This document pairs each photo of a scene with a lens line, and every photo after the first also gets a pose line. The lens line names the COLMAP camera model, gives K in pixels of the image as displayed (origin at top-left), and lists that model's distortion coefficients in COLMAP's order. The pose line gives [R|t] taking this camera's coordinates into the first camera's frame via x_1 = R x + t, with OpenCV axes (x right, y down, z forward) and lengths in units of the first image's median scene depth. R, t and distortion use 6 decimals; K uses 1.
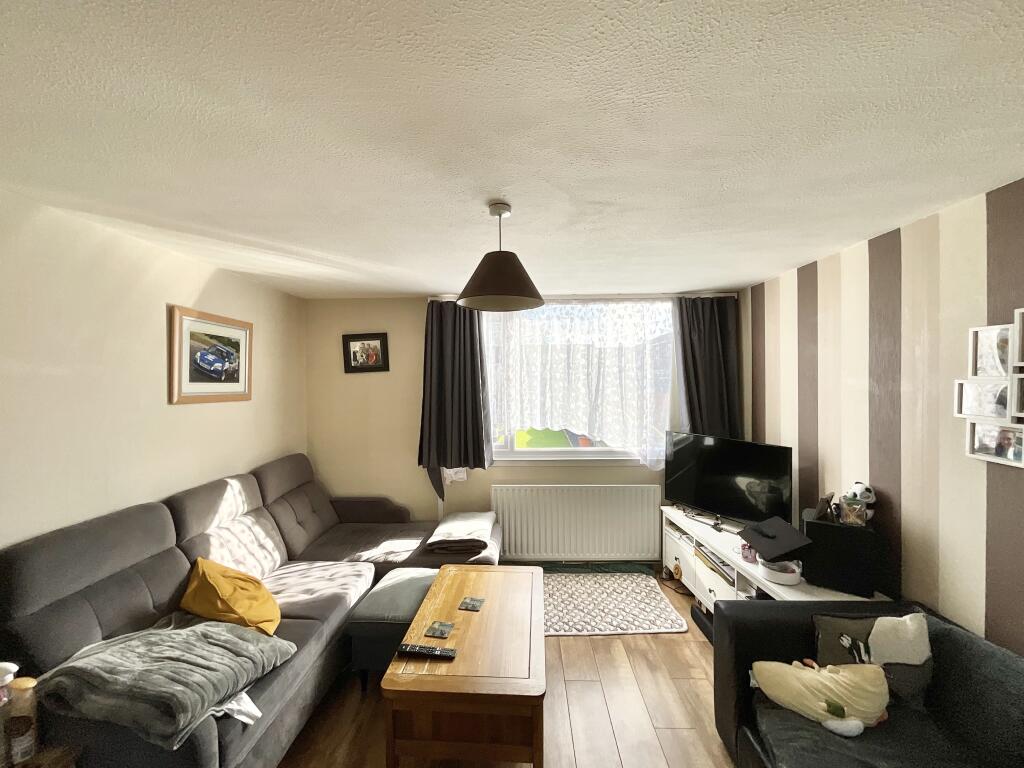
lens RADIAL K [[414.5, 0, 510.2], [0, 414.5, 380.4], [0, 0, 1]] dist [-0.001550, -0.000032]
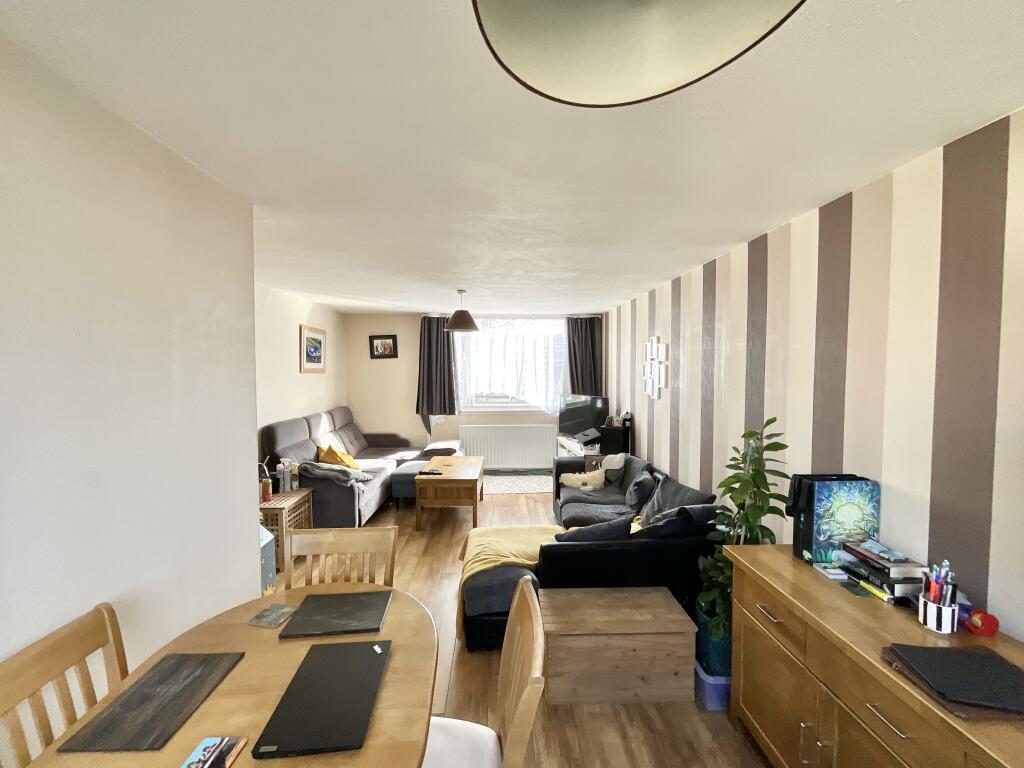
lens RADIAL K [[414.5, 0, 514.1], [0, 414.5, 383.3], [0, 0, 1]] dist [-0.001550, -0.000032]
pose [[0.997033, 0.005346, 0.076790, 0.050606], [-0.008027, 0.999367, 0.034650, 0.019762], [-0.076557, -0.035164, 0.996445, -0.757695]]
